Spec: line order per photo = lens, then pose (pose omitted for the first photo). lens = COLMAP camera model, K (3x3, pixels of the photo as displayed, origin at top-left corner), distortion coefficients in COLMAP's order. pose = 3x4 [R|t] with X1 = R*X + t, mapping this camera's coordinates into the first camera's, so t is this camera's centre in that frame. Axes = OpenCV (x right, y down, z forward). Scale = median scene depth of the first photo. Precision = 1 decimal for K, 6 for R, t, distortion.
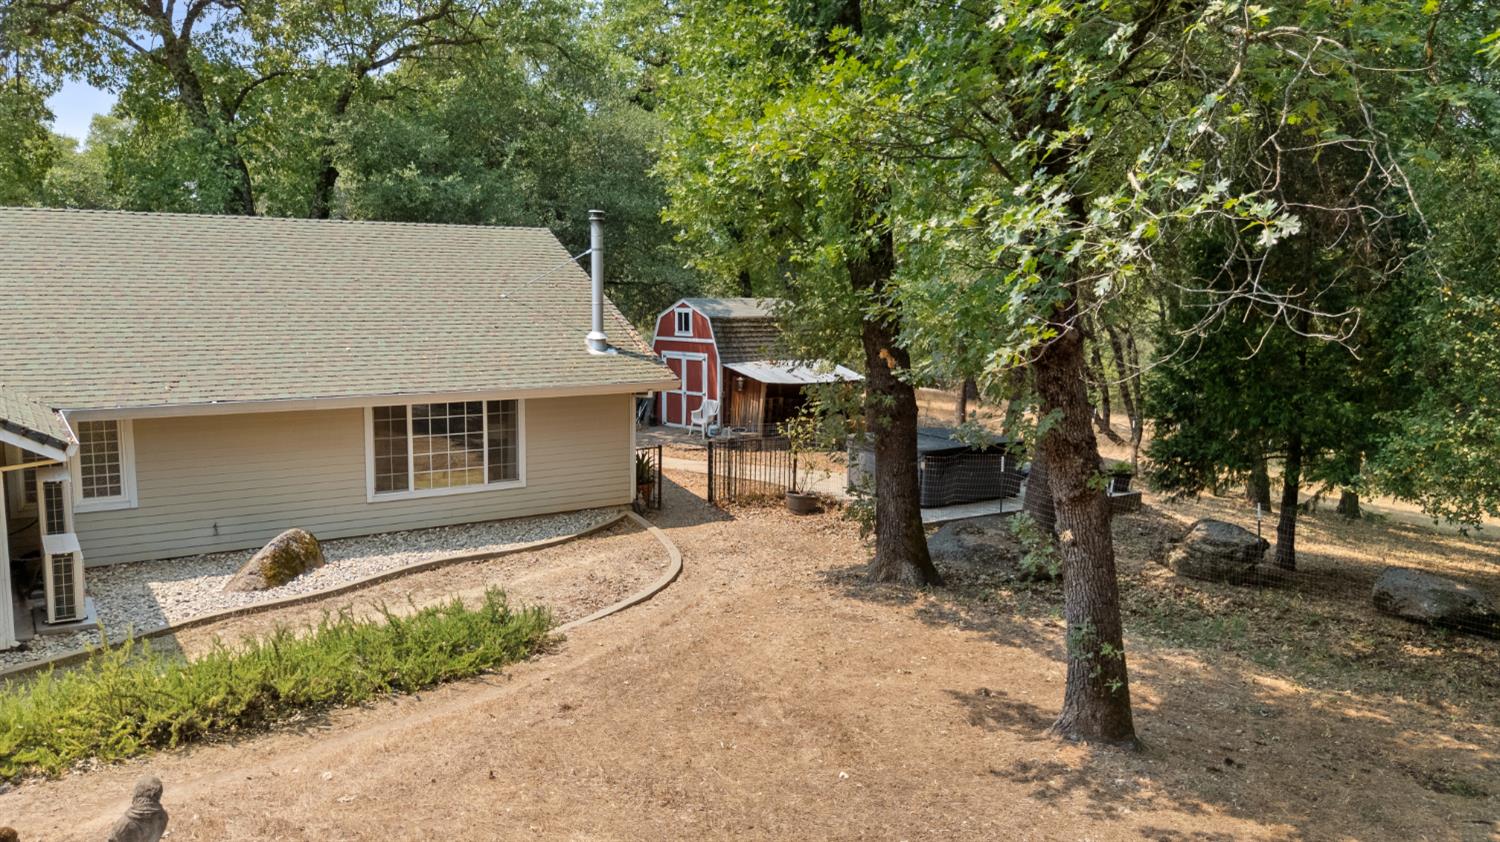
lens RADIAL K [[1108.9, 0, 750.0], [0, 1108.9, 421.0], [0, 0, 1]] dist [0.029204, -0.006213]
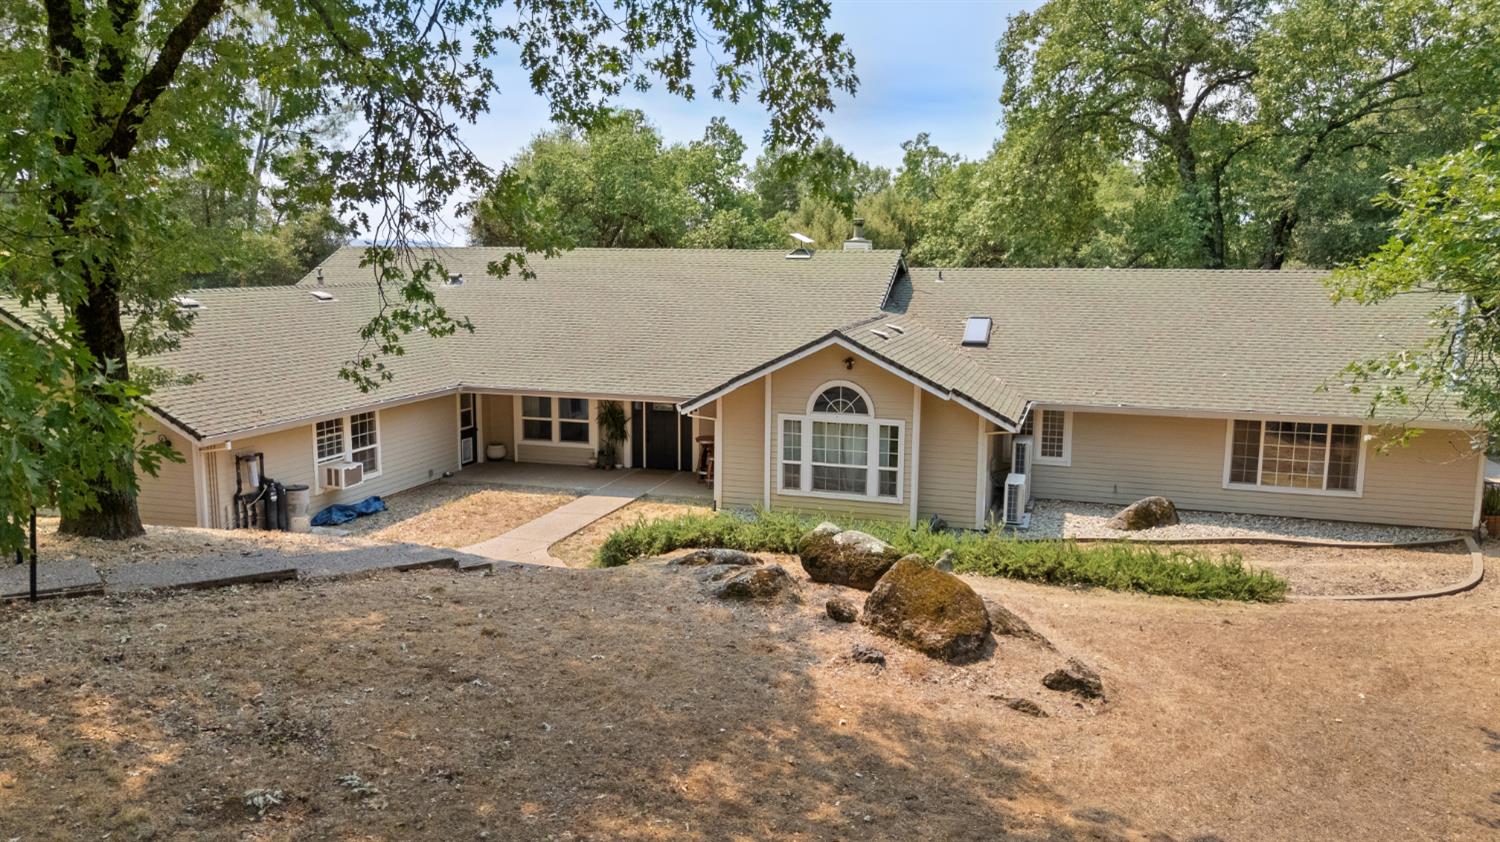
lens RADIAL K [[1108.9, 0, 750.0], [0, 1108.9, 421.0], [0, 0, 1]] dist [0.029204, -0.006213]
pose [[0.623341, 0.112061, -0.773879, 0.390203], [-0.101945, 0.992877, 0.061658, -0.038579], [0.775276, 0.040459, 0.630325, -0.356810]]
